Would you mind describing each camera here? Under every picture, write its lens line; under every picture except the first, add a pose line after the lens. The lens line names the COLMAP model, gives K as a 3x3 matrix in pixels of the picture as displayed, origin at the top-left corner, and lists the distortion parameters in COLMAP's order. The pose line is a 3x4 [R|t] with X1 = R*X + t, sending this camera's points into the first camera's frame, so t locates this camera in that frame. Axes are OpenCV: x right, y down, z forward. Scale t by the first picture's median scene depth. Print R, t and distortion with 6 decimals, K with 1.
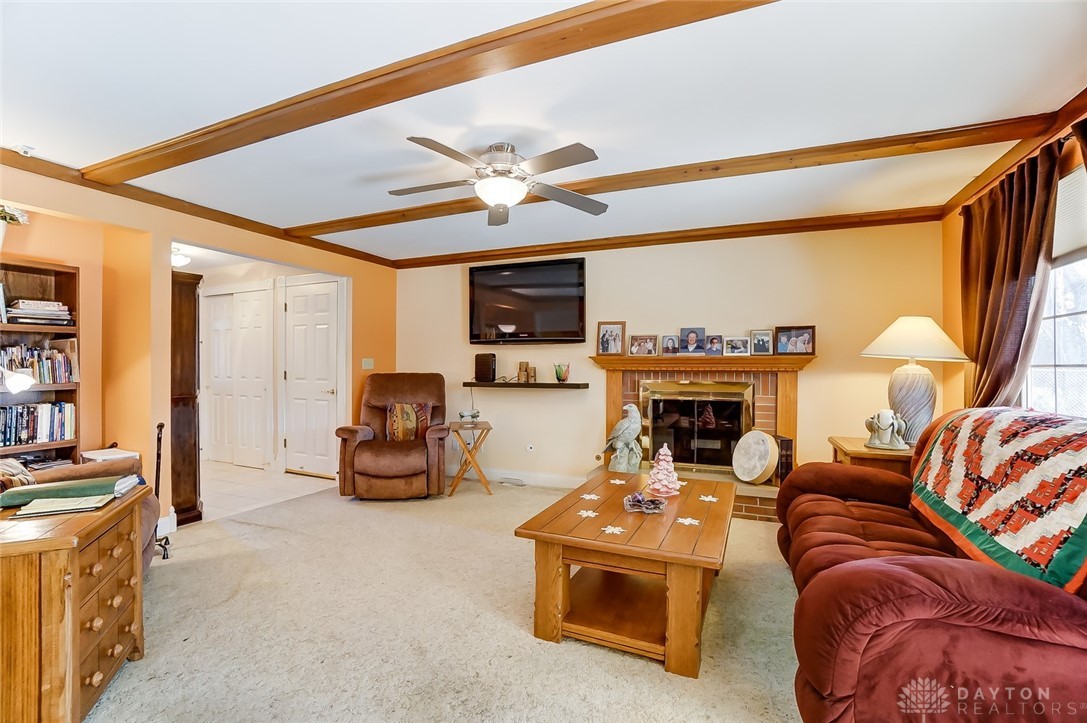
lens RADIAL K [[483.9, 0, 540.0], [0, 483.9, 363.9], [0, 0, 1]] dist [-0.023924, 0.001572]
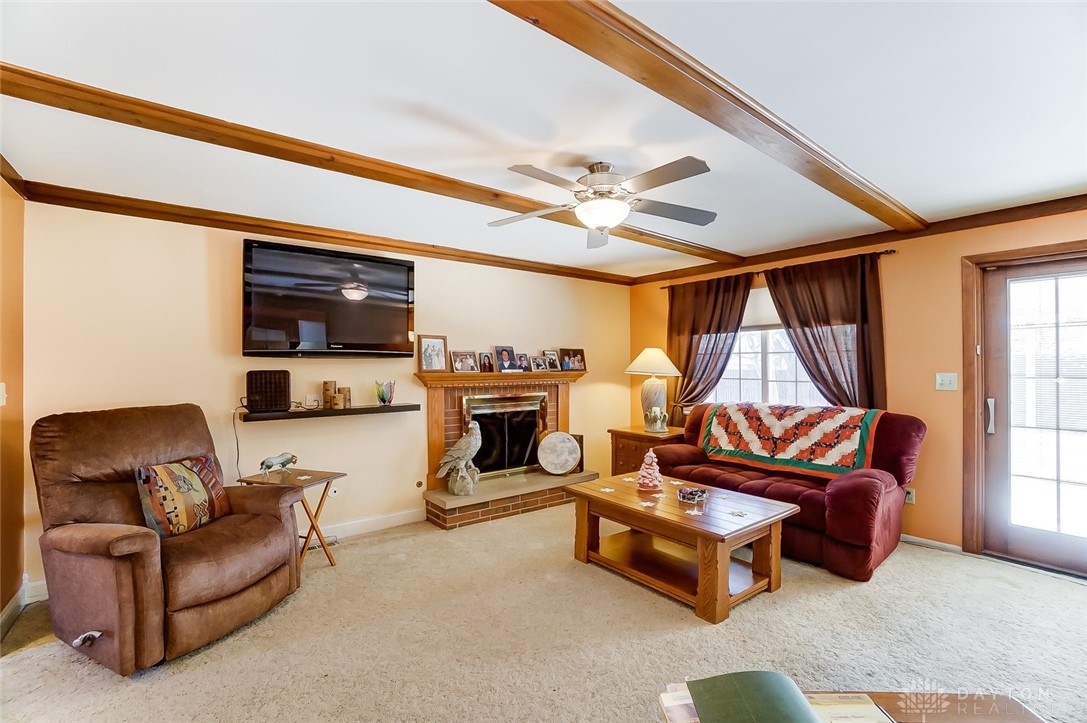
lens RADIAL K [[483.9, 0, 536.4], [0, 483.9, 366.0], [0, 0, 1]] dist [-0.023924, 0.001572]
pose [[0.484565, -0.005161, 0.874740, -0.574645], [0.001792, 0.999986, 0.004908, -0.032979], [-0.874753, -0.000811, 0.484568, 0.374390]]
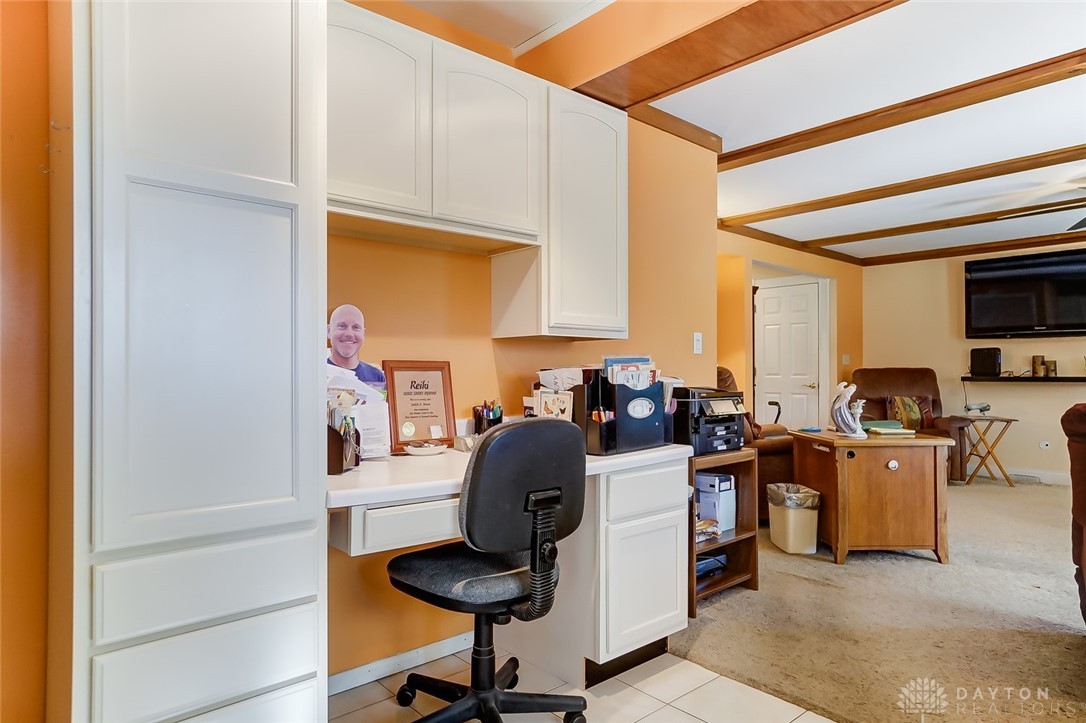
lens RADIAL K [[648.0, 0, 546.8], [0, 648.0, 364.6], [0, 0, 1]] dist [0.000982, 0.002363]
pose [[0.910137, -0.006199, -0.414261, -0.415753], [0.002118, 0.999945, -0.010309, 0.027066], [0.414302, 0.008505, 0.910100, -0.625660]]
